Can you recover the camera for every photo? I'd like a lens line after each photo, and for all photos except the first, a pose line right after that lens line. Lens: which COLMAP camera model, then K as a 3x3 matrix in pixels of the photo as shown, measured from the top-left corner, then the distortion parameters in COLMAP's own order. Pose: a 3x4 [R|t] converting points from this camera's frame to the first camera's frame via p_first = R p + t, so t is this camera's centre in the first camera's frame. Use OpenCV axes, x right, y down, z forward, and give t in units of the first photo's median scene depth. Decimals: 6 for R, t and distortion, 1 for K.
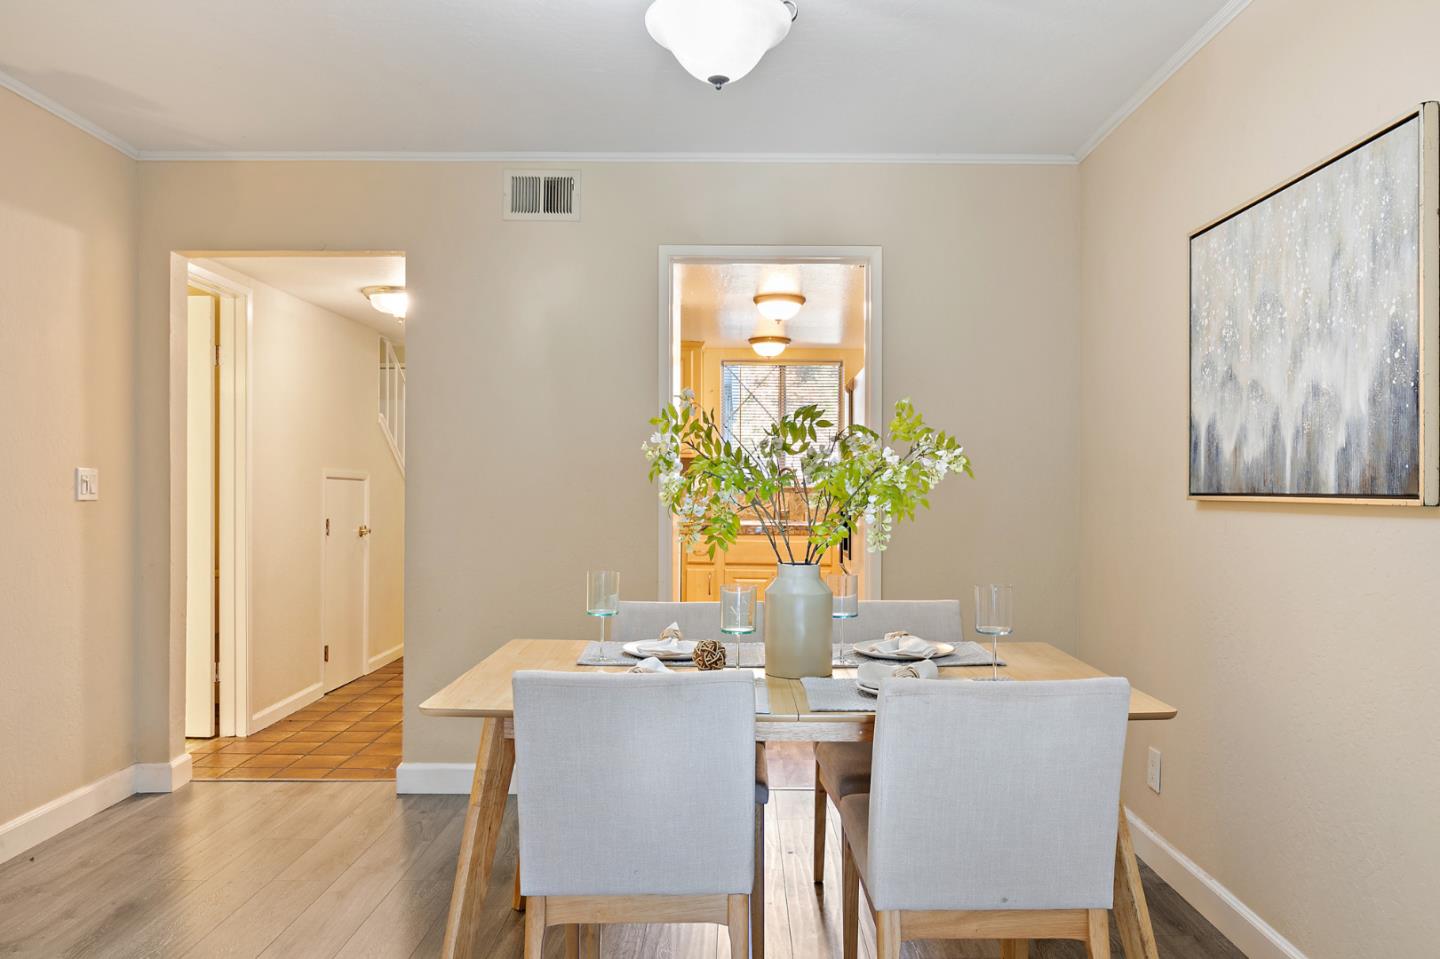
lens RADIAL K [[1024.9, 0, 721.2], [0, 1024.9, 481.5], [0, 0, 1]] dist [0.004260, 0.001989]
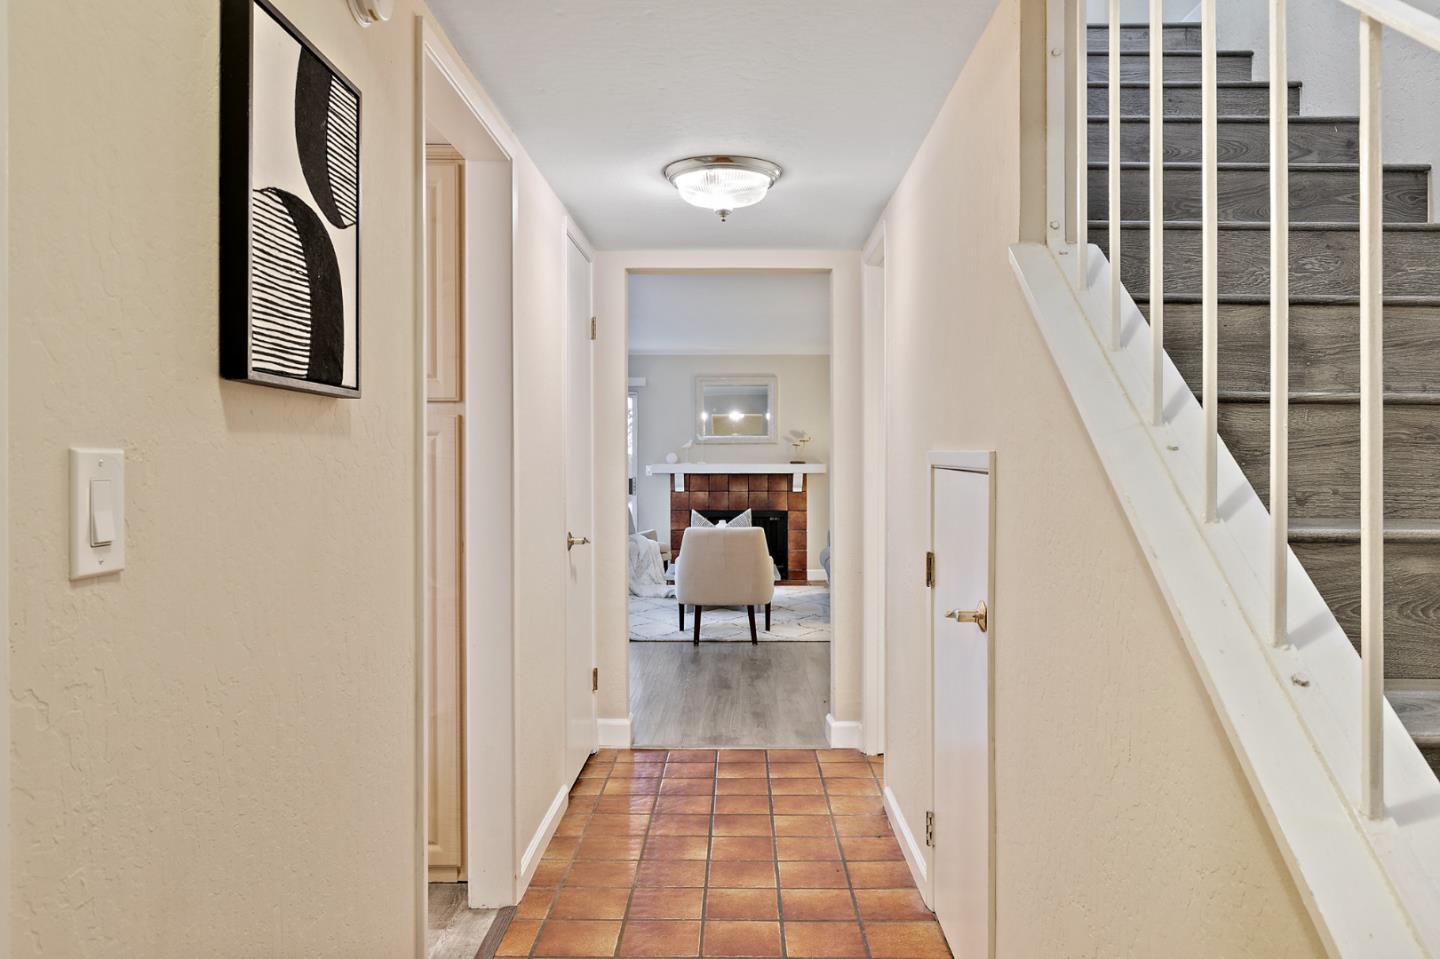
lens RADIAL K [[1024.9, 0, 720.5], [0, 1024.9, 474.4], [0, 0, 1]] dist [0.004260, 0.001989]
pose [[-0.999978, -0.002428, 0.006170, -0.666249], [-0.002386, 0.999974, 0.006782, -0.011493], [-0.006186, 0.006767, -0.999958, 3.440726]]
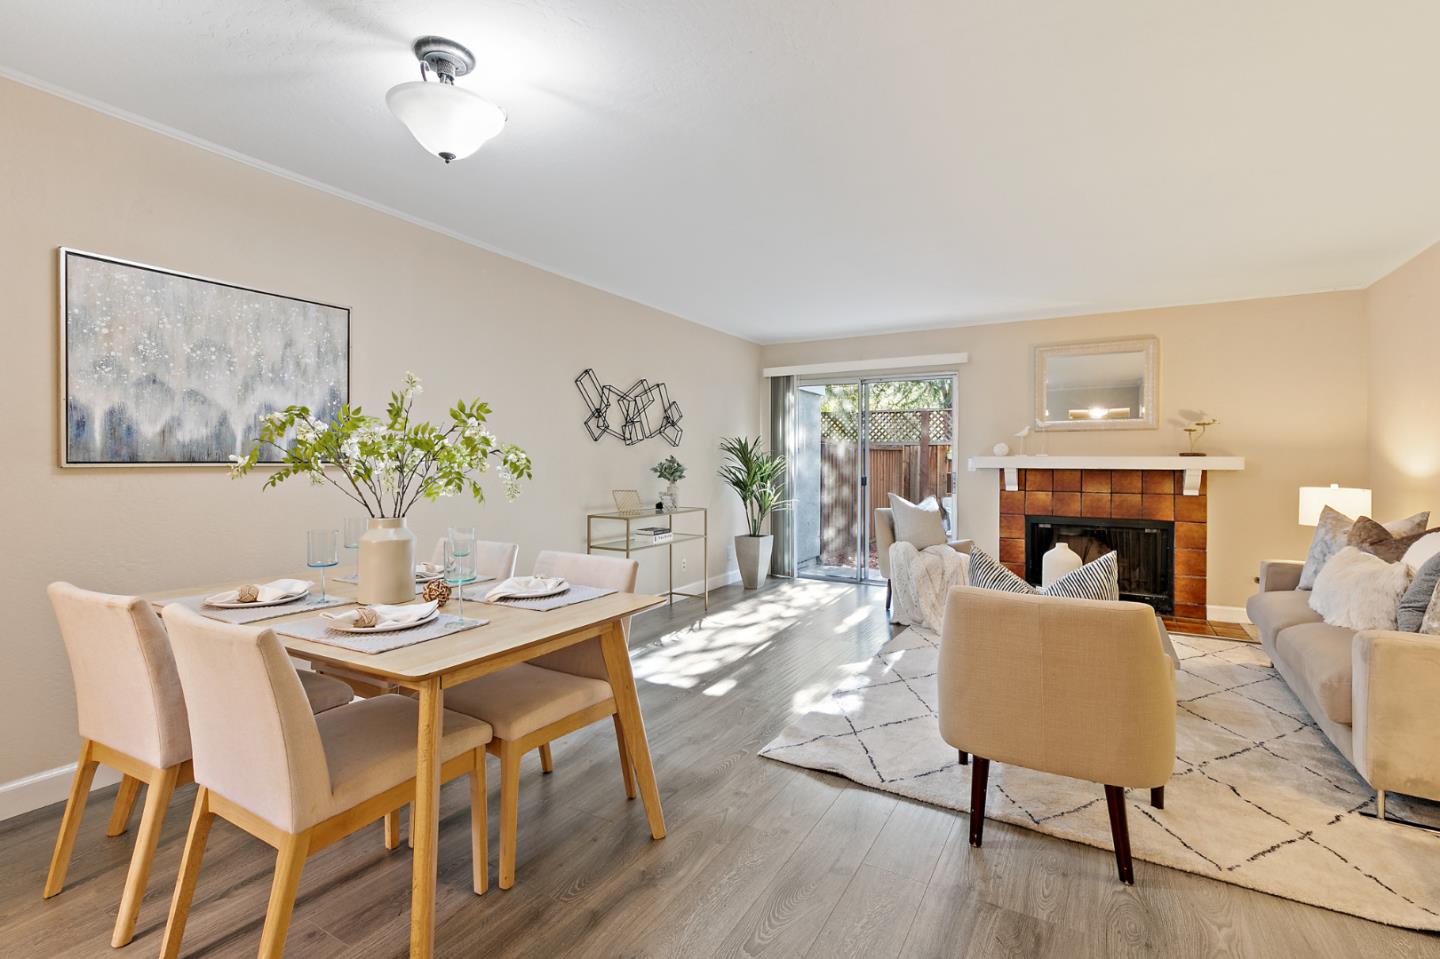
lens RADIAL K [[655.1, 0, 716.2], [0, 655.1, 465.6], [0, 0, 1]] dist [0.004612, 0.000338]
pose [[-0.867126, -0.010691, 0.497973, -0.706732], [-0.009947, 0.999942, 0.004145, 0.005951], [-0.497989, -0.001359, -0.867182, 1.516863]]
